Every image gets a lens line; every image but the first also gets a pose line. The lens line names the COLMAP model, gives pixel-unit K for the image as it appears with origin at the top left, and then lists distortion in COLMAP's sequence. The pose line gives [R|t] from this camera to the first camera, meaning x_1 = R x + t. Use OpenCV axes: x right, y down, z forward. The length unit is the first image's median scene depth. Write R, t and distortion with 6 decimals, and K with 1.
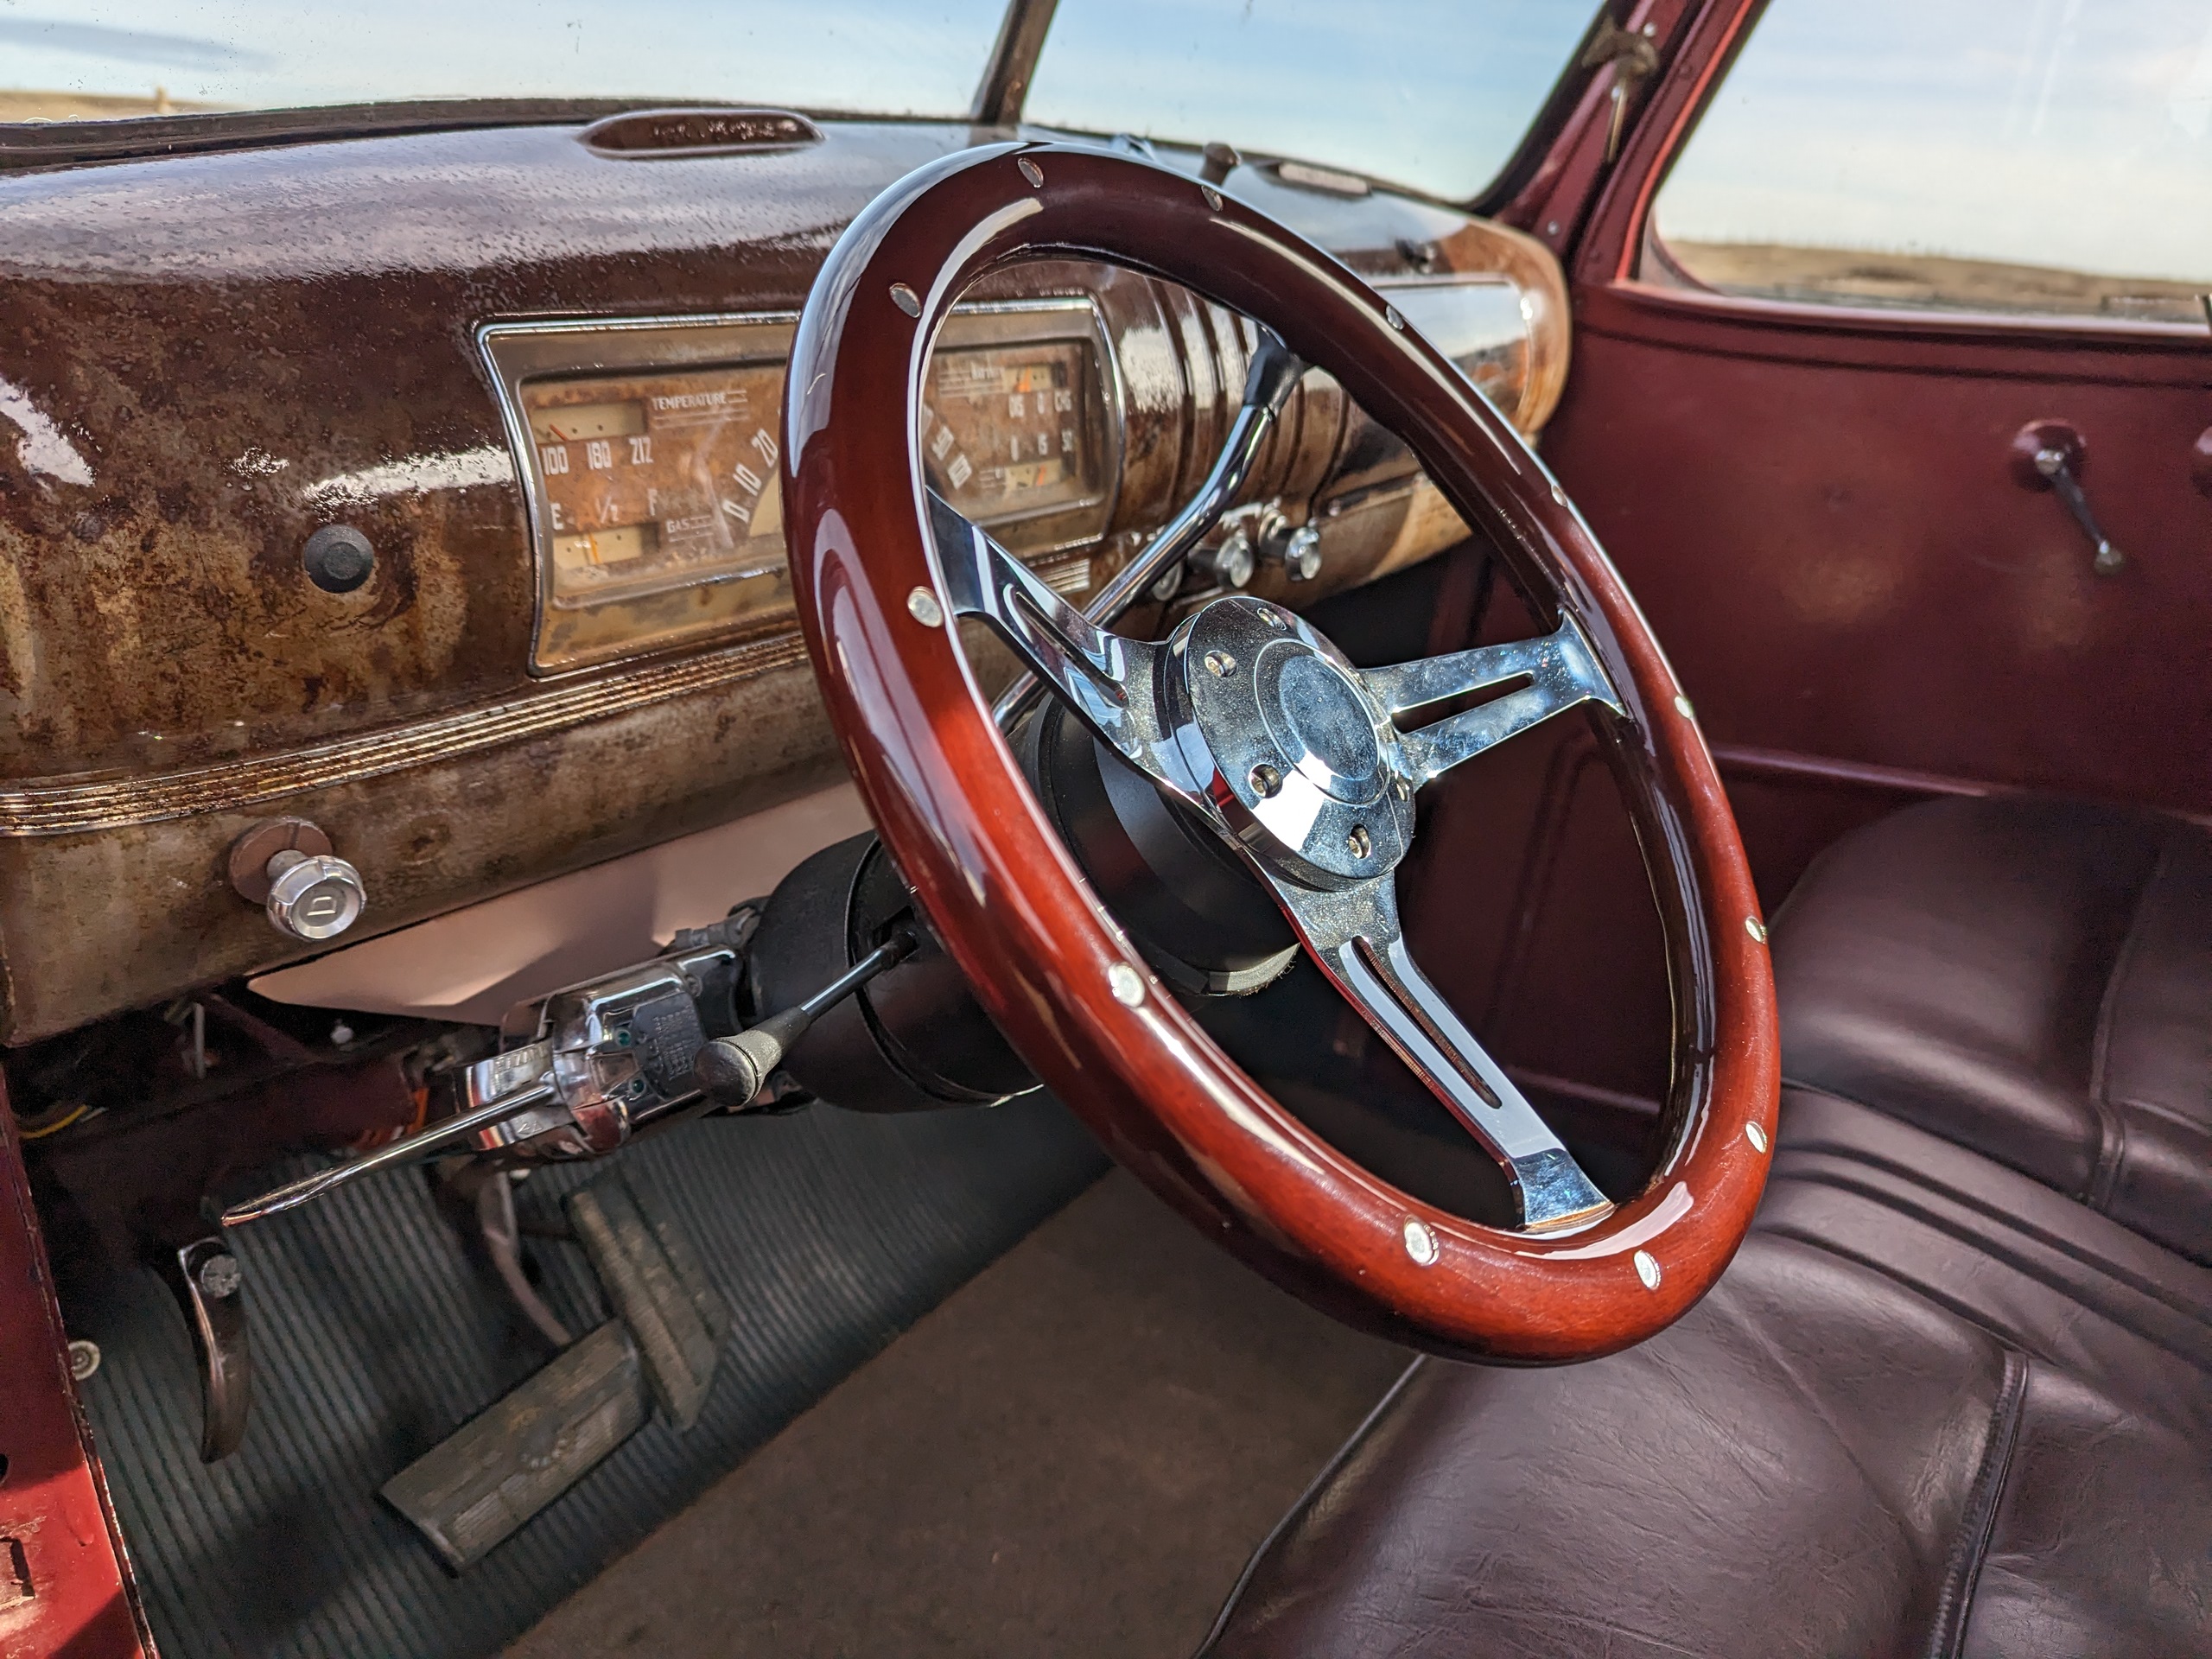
lens RADIAL K [[1563.0, 0, 1122.1], [0, 1563.0, 831.5], [0, 0, 1]] dist [0.072847, -0.078648]
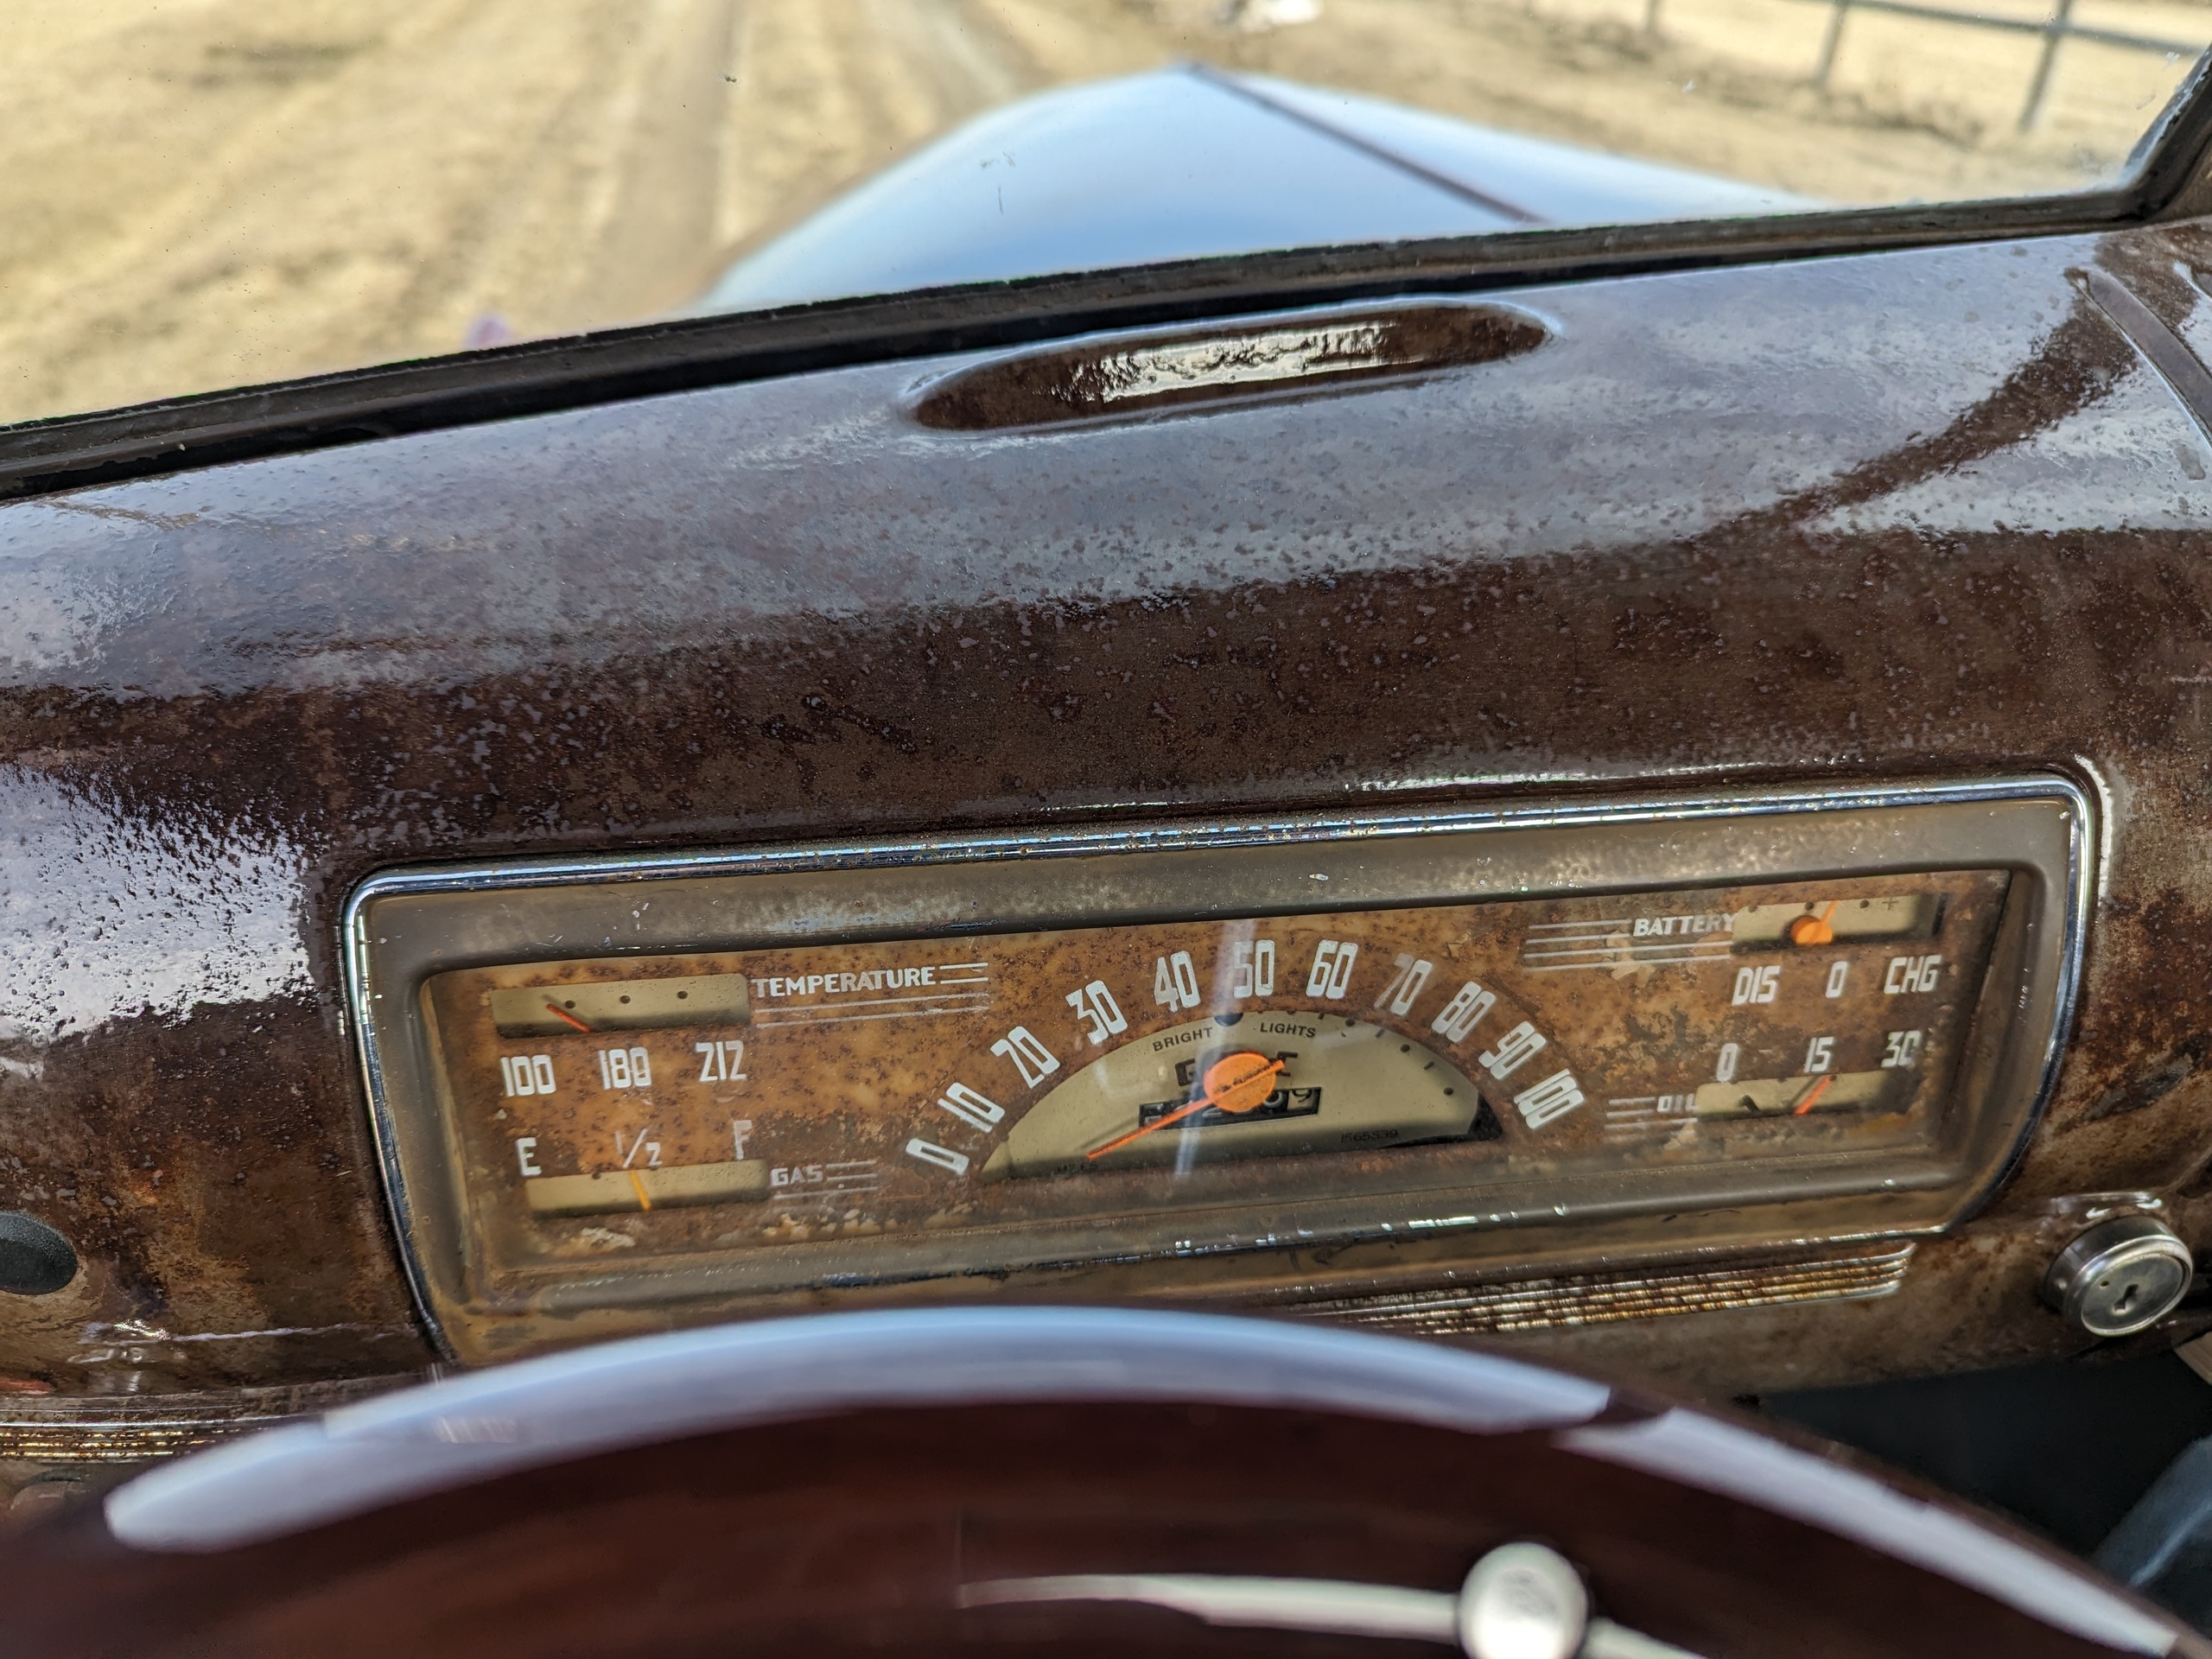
lens RADIAL K [[1608.2, 0, 1100.9], [0, 1608.2, 839.4], [0, 0, 1]] dist [0.061576, -0.050949]
pose [[0.705729, 0.343271, -0.619767, 0.089456], [-0.259259, 0.939234, 0.224996, -0.455892], [0.659341, 0.001894, 0.751841, 0.667452]]
